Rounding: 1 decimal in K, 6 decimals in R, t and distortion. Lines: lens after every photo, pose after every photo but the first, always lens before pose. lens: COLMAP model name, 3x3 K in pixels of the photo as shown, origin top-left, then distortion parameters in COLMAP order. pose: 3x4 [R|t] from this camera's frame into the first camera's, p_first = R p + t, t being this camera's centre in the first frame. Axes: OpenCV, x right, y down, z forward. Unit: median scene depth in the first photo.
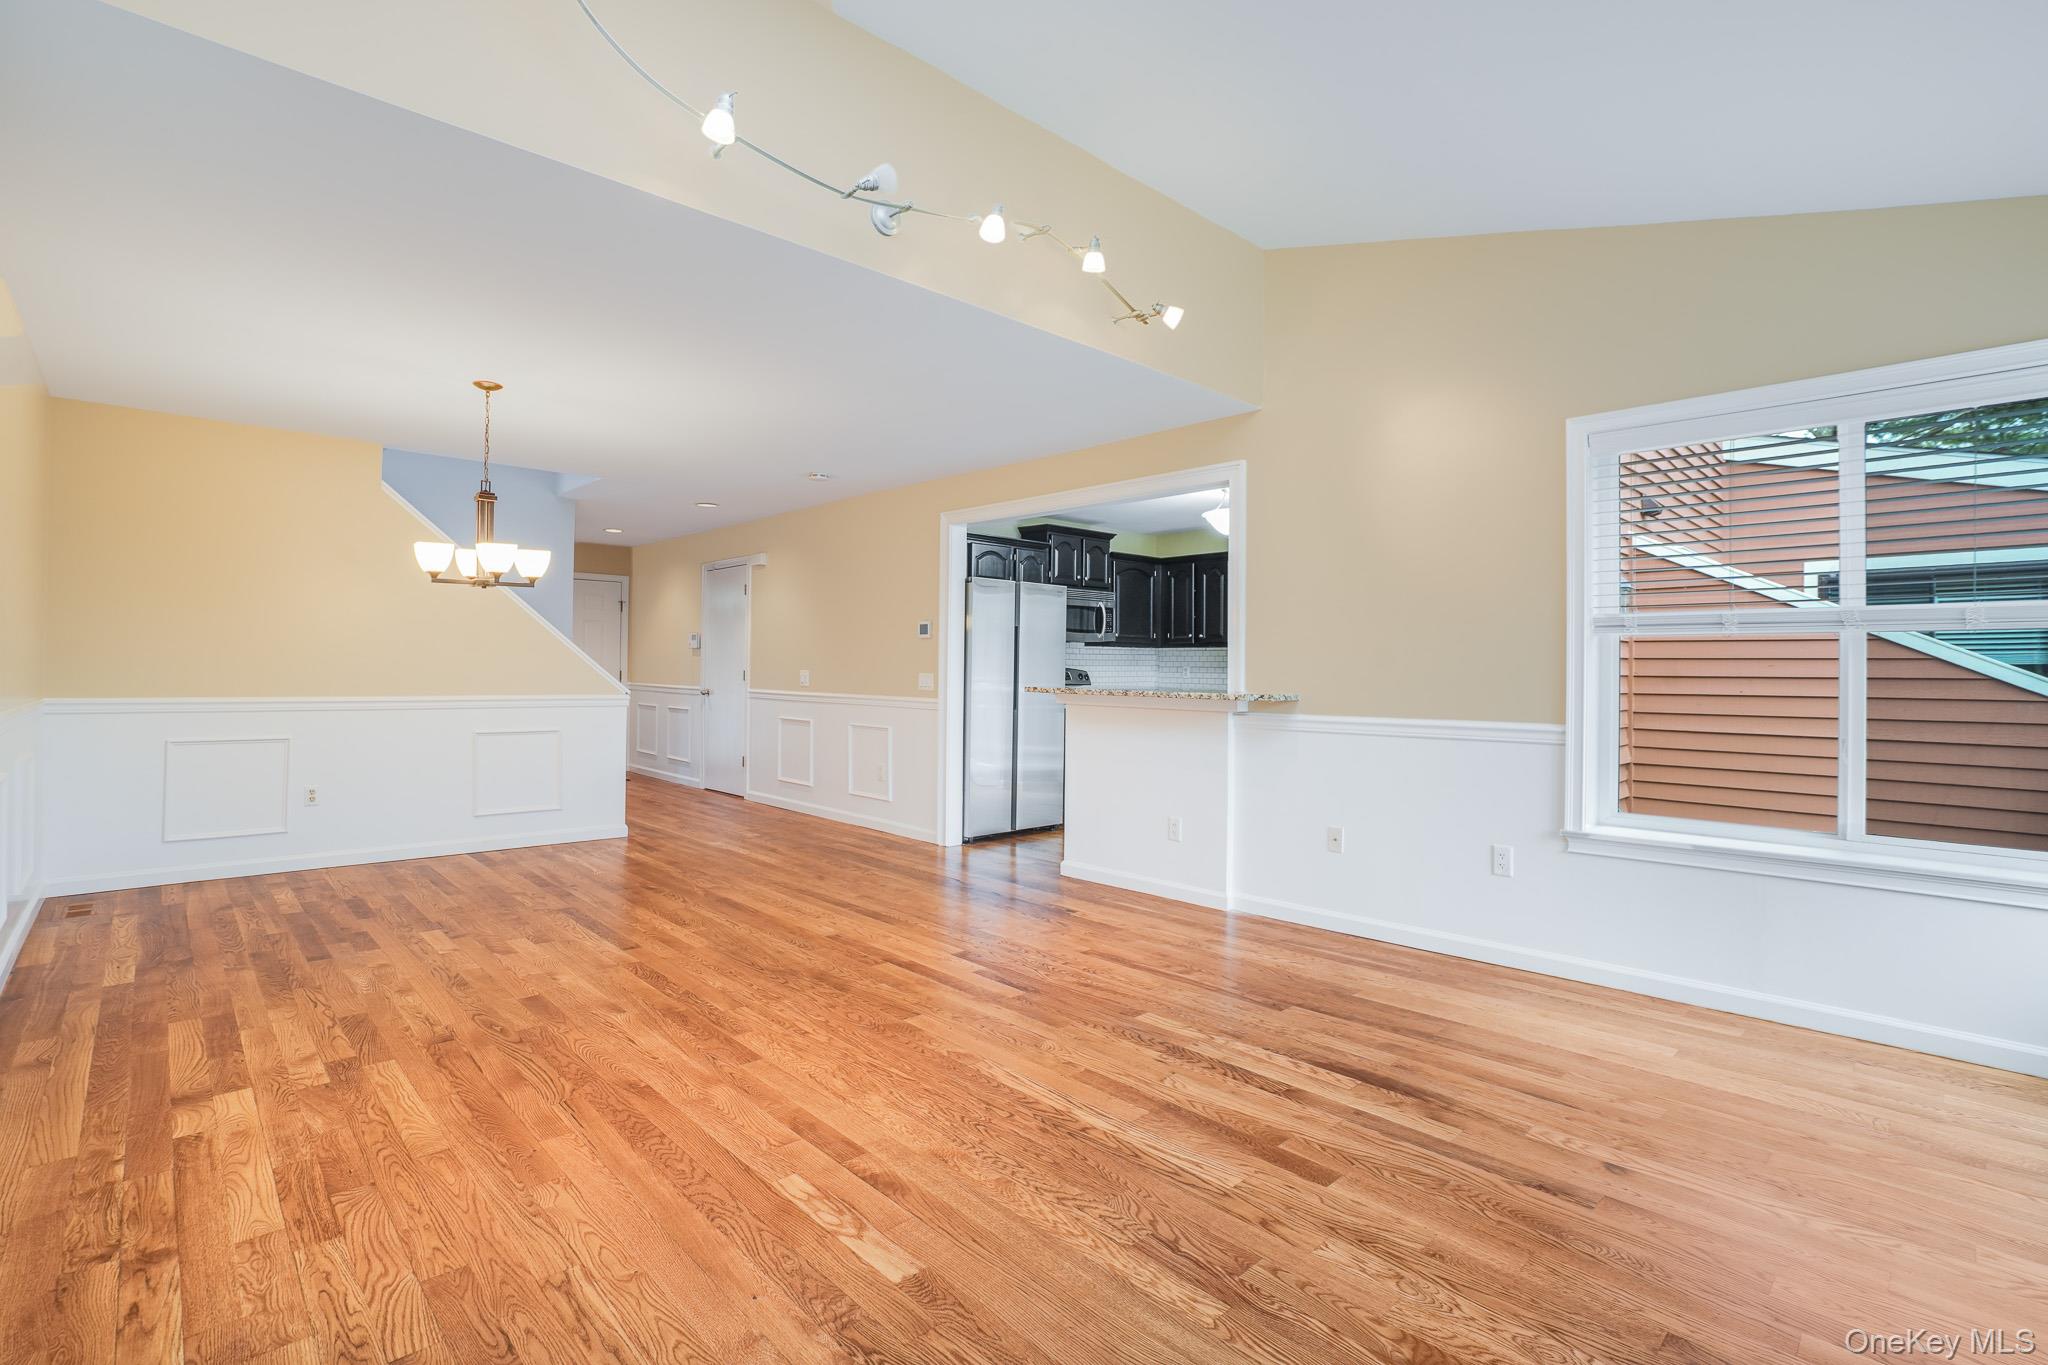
lens RADIAL K [[955.8, 0, 1029.7], [0, 955.8, 641.8], [0, 0, 1]] dist [-0.052630, 0.018200]
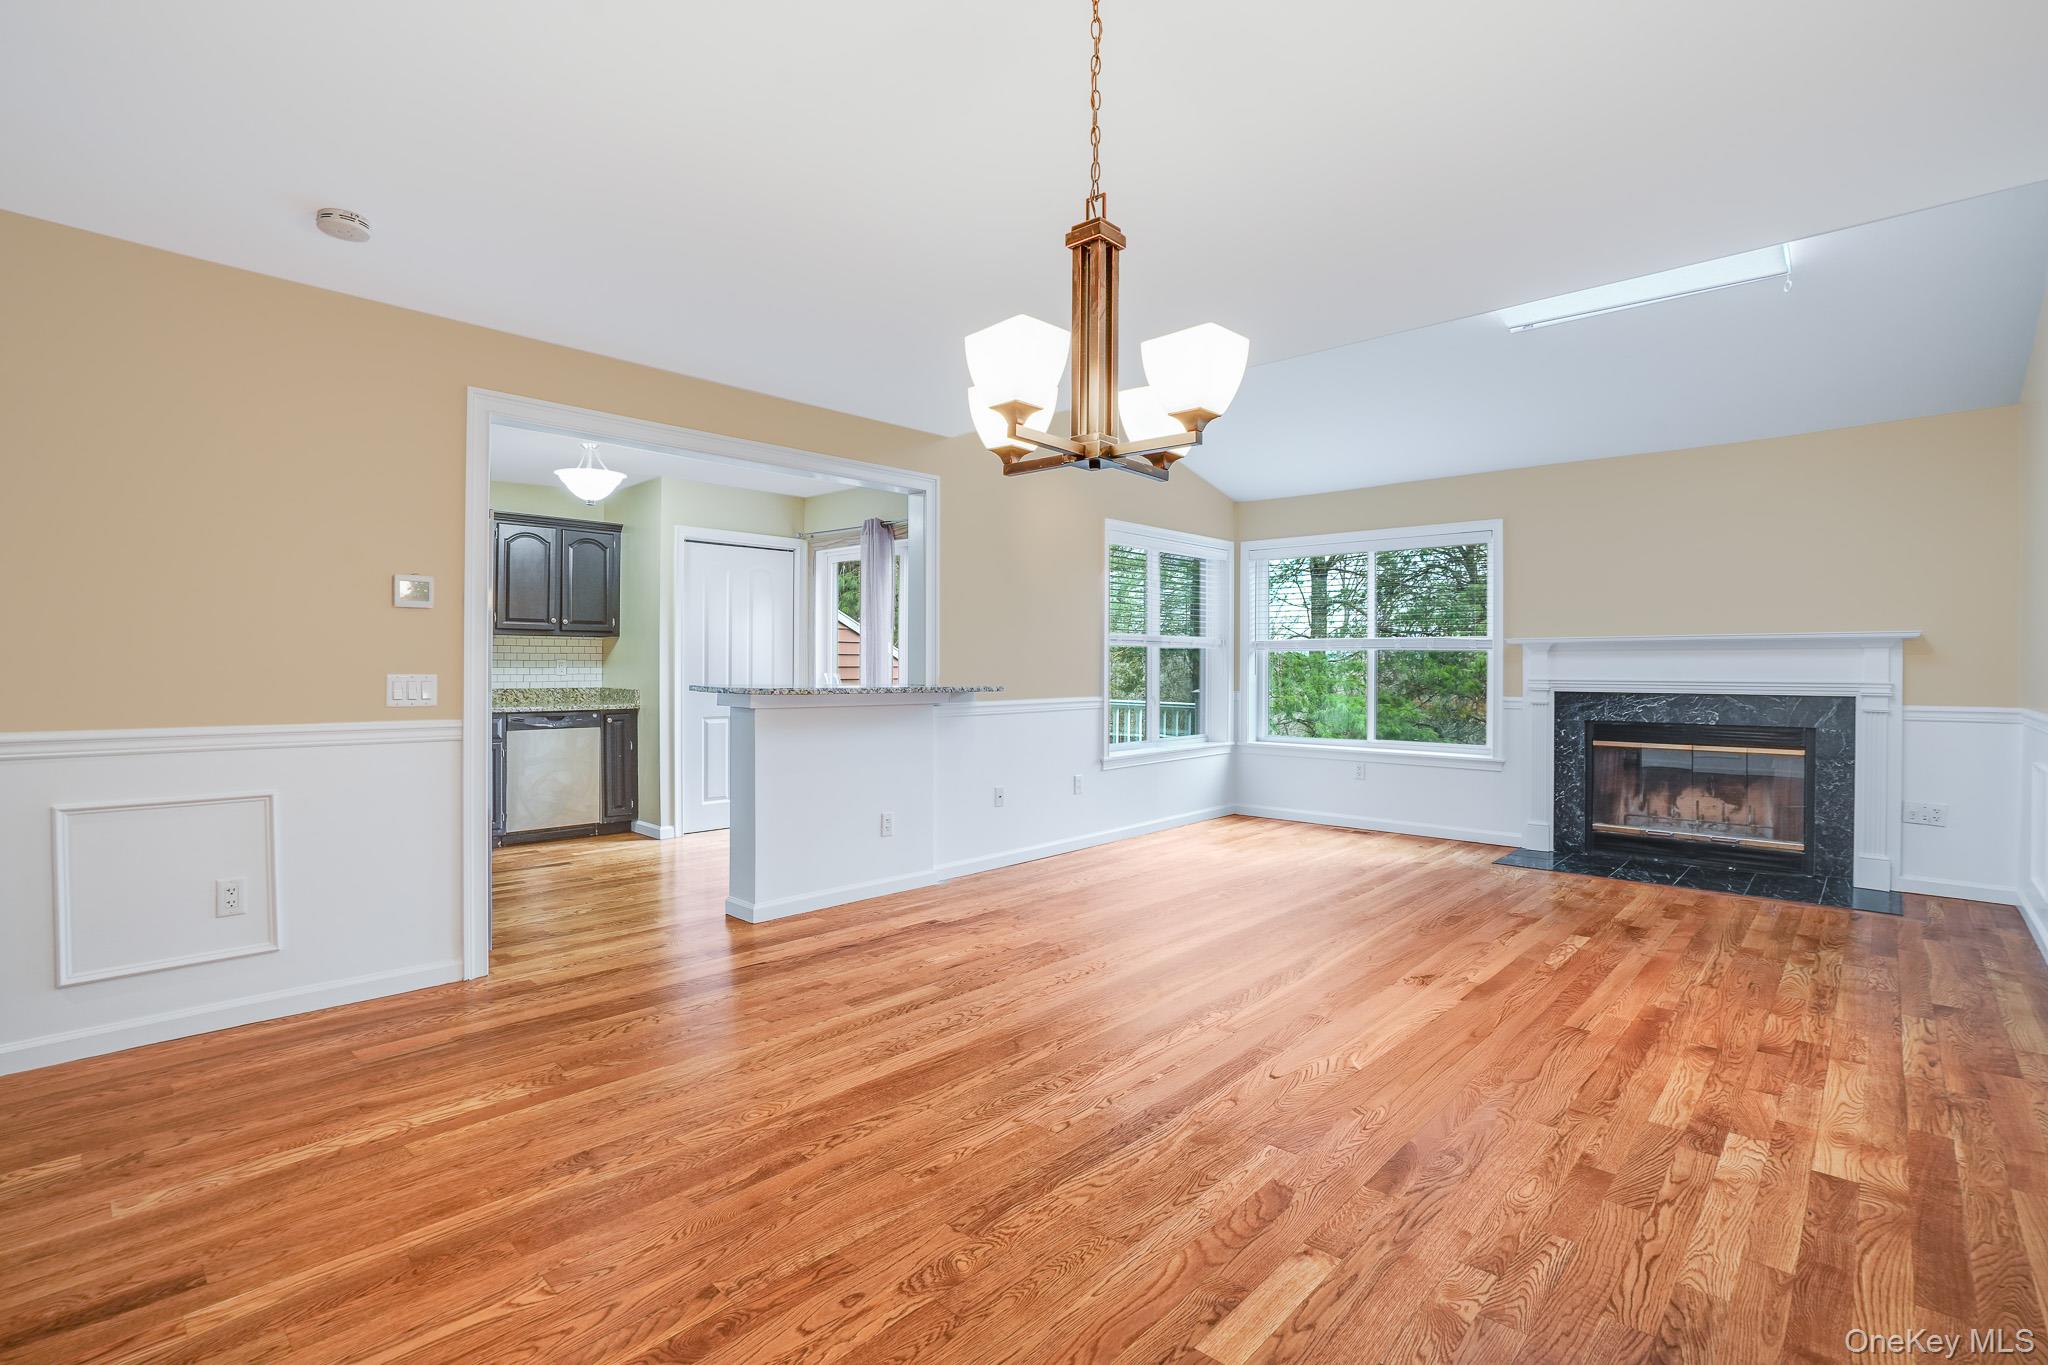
lens RADIAL K [[955.8, 0, 1008.6], [0, 955.8, 658.4], [0, 0, 1]] dist [-0.052630, 0.018200]
pose [[-0.053231, -0.000461, 0.998582, -1.536841], [-0.032362, 0.999475, -0.001263, 0.034913], [-0.998058, -0.032384, -0.053218, 1.675556]]
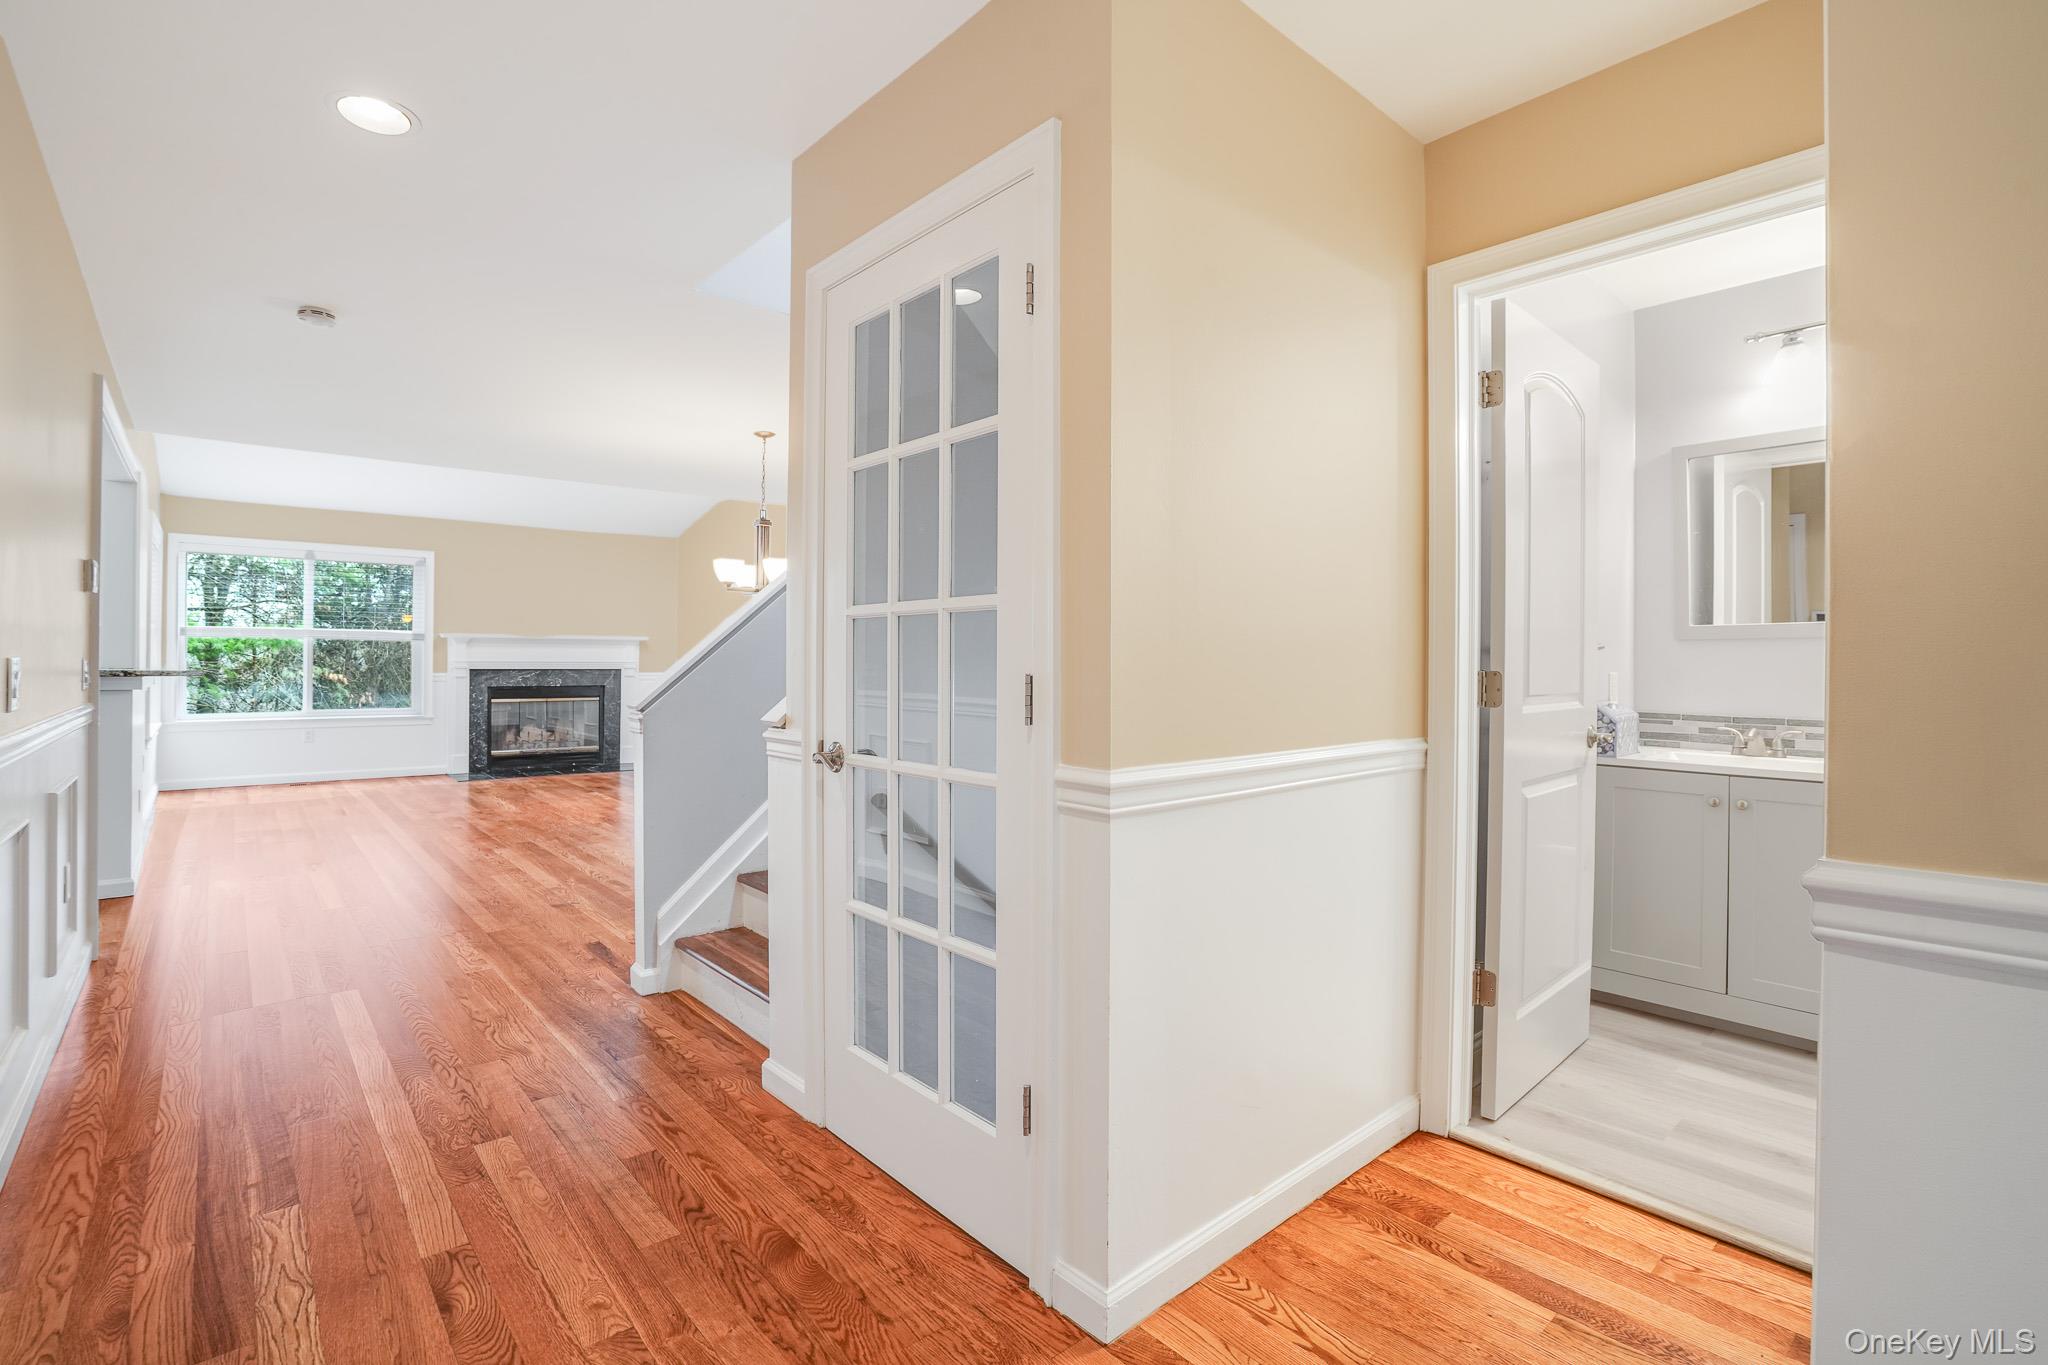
lens RADIAL K [[955.8, 0, 1035.9], [0, 955.8, 656.6], [0, 0, 1]] dist [-0.052630, 0.018200]
pose [[-0.999264, -0.017139, 0.034311, -1.567533], [-0.018209, 0.999350, -0.031122, 0.091593], [-0.033756, -0.031724, -0.998926, 3.583316]]
